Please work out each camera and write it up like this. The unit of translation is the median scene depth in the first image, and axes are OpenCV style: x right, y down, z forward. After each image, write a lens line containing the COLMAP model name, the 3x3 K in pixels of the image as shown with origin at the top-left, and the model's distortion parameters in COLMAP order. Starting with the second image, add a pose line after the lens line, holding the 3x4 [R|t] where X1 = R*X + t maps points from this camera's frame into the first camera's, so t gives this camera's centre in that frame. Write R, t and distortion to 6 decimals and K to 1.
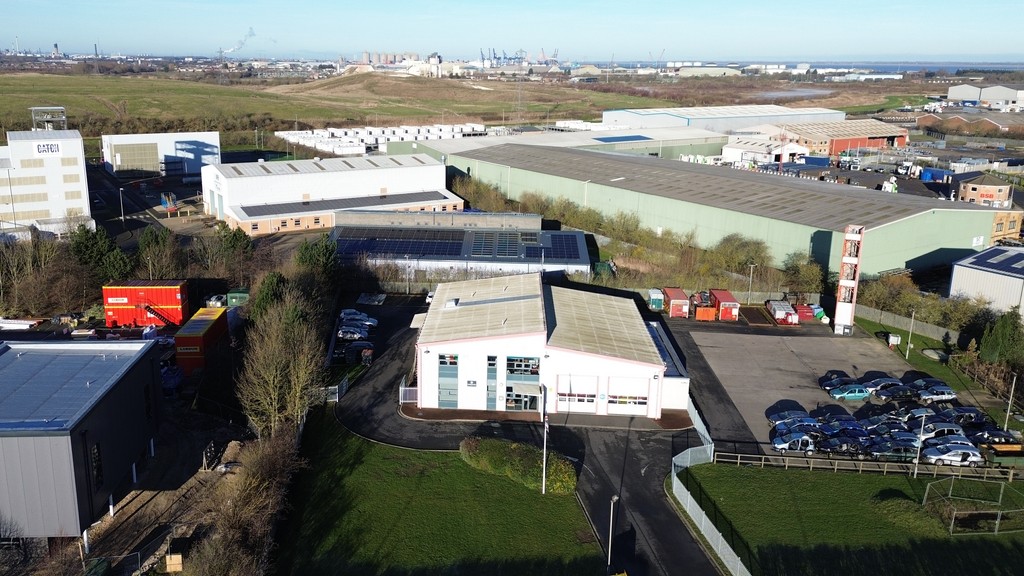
lens RADIAL K [[790.4, 0, 459.2], [0, 790.4, 257.6], [0, 0, 1]] dist [0.082709, -0.078438]
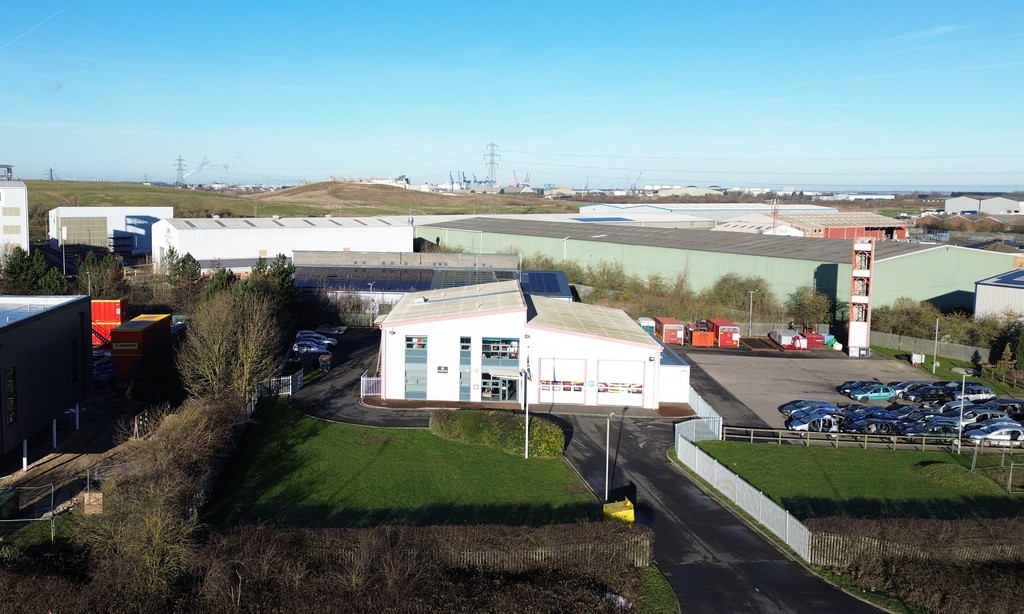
lens RADIAL K [[846.6, 0, 419.6], [0, 846.6, 273.5], [0, 0, 1]] dist [0.081555, -0.077578]
pose [[0.999957, 0.002476, -0.008934, -0.001230], [-0.003715, 0.989950, -0.141366, 0.141806], [0.008495, 0.141393, 0.989917, 0.037073]]
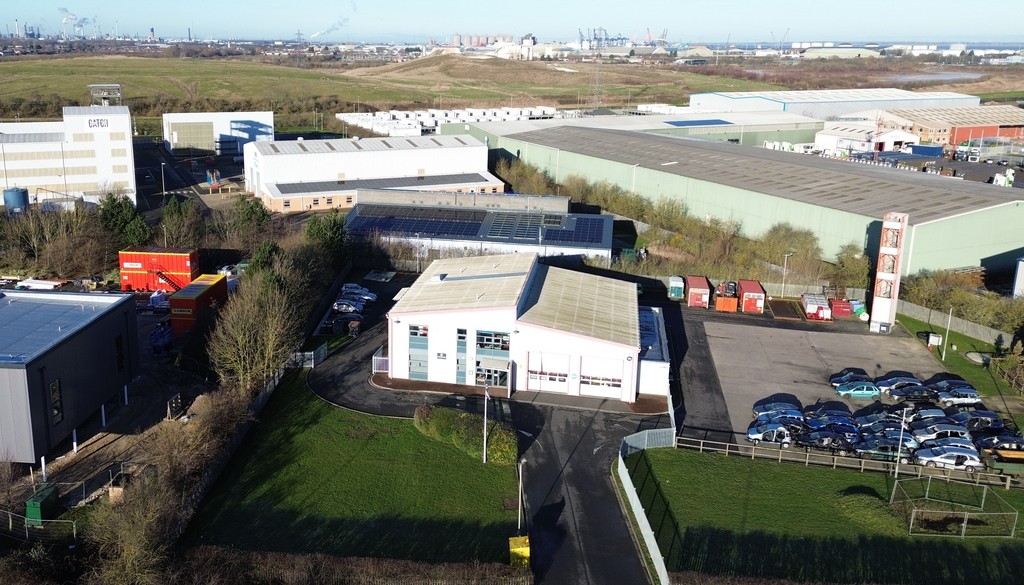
lens RADIAL K [[842.1, 0, 424.3], [0, 842.1, 246.7], [0, 0, 1]] dist [0.091605, -0.090149]
pose [[0.988387, 0.033533, -0.148211, 0.111260], [-0.034579, 0.999392, -0.004486, 0.021109], [0.147970, 0.009559, 0.988946, -0.037219]]
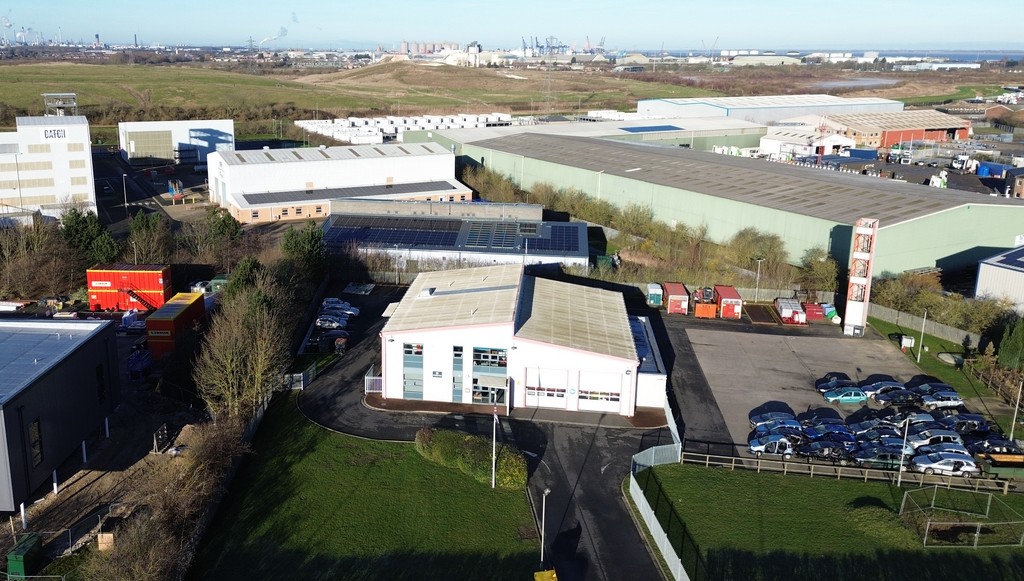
lens RADIAL K [[820.3, 0, 439.1], [0, 820.3, 250.0], [0, 0, 1]] dist [0.086115, -0.083624]
pose [[0.997300, 0.015974, -0.071673, 0.066724], [-0.016339, 0.999856, -0.004507, 0.008757], [0.071590, 0.005666, 0.997418, -0.002193]]
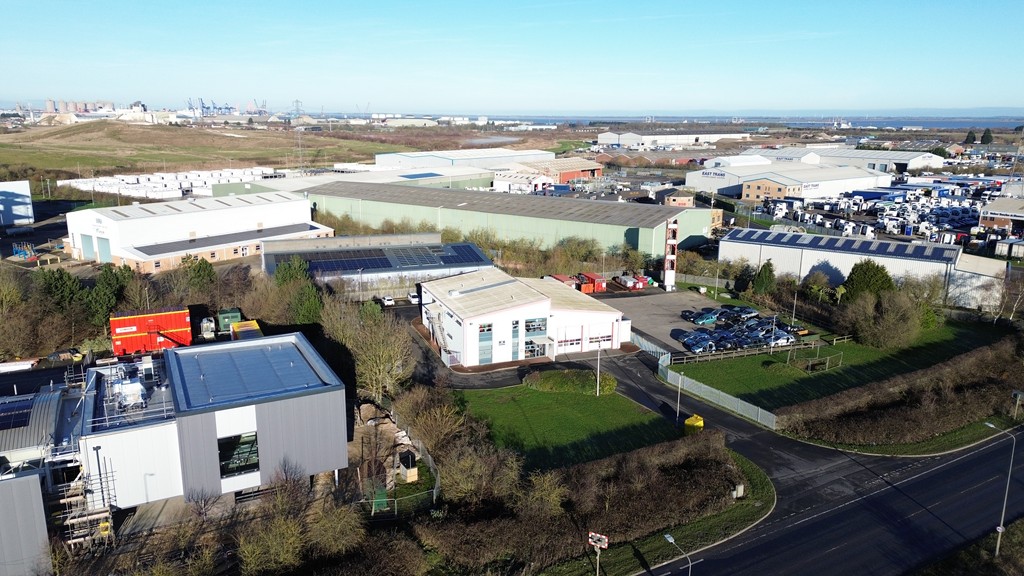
lens RADIAL K [[707.3, 0, 512.0], [0, 707.3, 288.0], [0, 0, 1]] dist [0.090255, -0.084074]
pose [[0.901564, -0.102037, 0.420440, -0.361198], [0.102499, 0.994499, 0.021563, 0.030022], [-0.420328, 0.023654, 0.907064, -0.093378]]
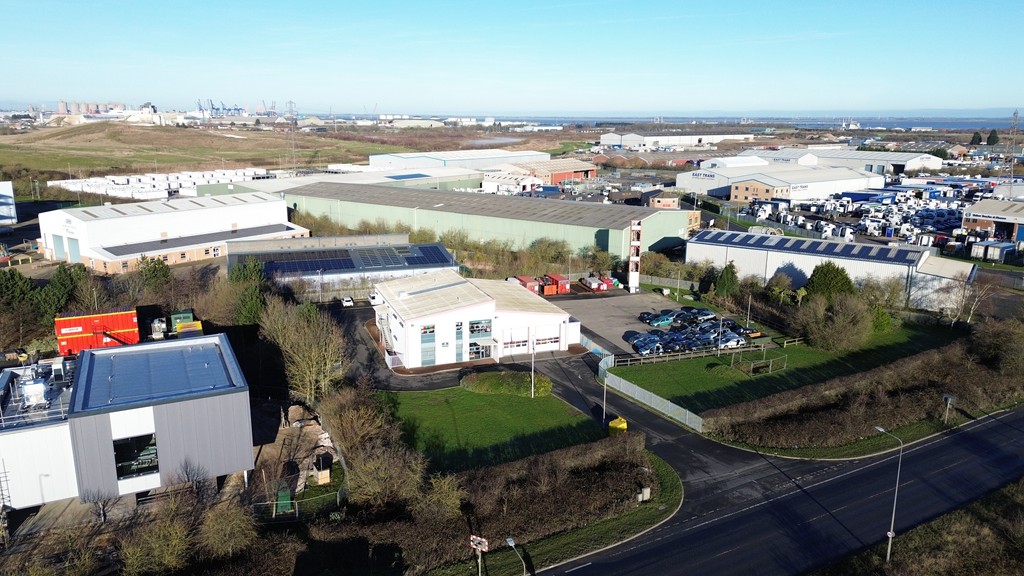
lens RADIAL K [[707.3, 0, 512.0], [0, 707.3, 288.0], [0, 0, 1]] dist [0.090255, -0.084074]
pose [[0.907083, -0.099184, 0.409100, -0.282255], [0.100172, 0.994787, 0.019074, 0.037990], [-0.408859, 0.023679, 0.912290, -0.127652]]
